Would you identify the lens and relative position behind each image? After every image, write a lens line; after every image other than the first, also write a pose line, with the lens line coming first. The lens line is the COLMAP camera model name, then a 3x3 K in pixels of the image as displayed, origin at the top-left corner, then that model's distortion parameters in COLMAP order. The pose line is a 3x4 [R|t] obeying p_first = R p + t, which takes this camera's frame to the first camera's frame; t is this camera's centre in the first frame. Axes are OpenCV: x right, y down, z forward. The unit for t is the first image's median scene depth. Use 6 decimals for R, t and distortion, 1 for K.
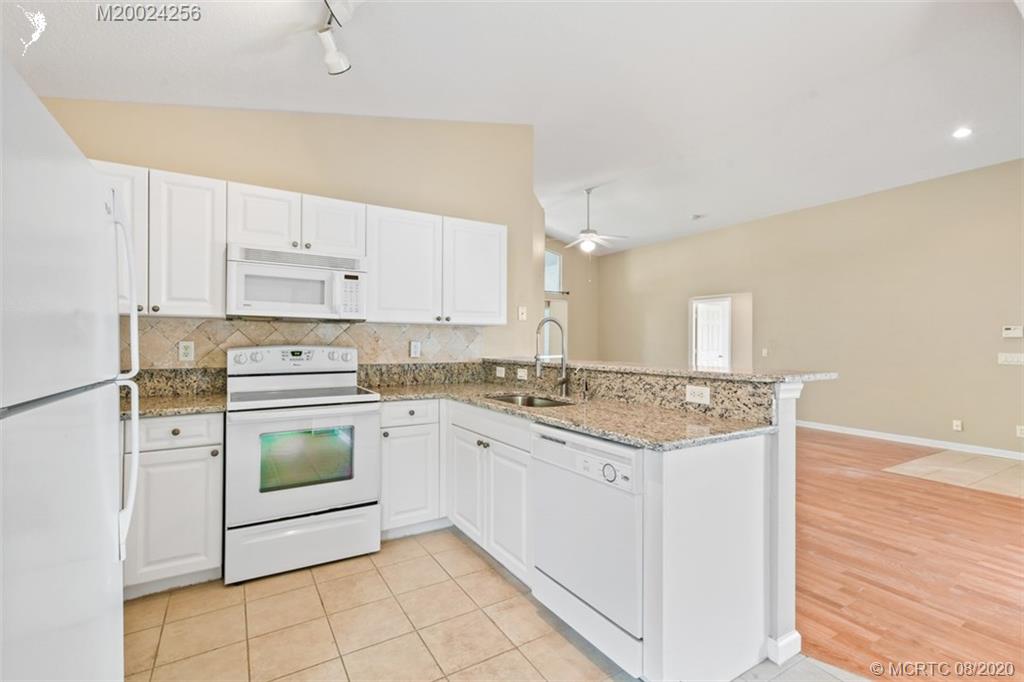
lens RADIAL K [[458.1, 0, 498.7], [0, 458.1, 336.4], [0, 0, 1]] dist [0.000253, 0.000129]
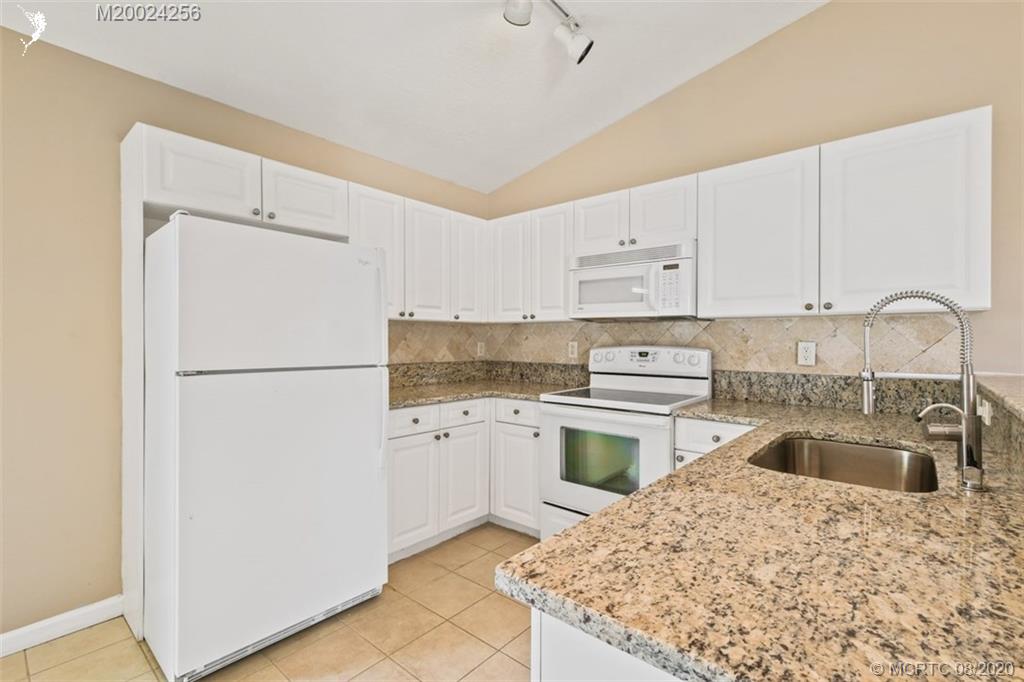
lens RADIAL K [[458.1, 0, 498.7], [0, 458.1, 336.4], [0, 0, 1]] dist [0.000253, 0.000129]
pose [[0.299700, -0.009206, -0.953989, 0.387176], [0.012359, 0.999907, -0.005766, 0.001671], [0.953953, -0.010062, 0.299786, 0.425362]]
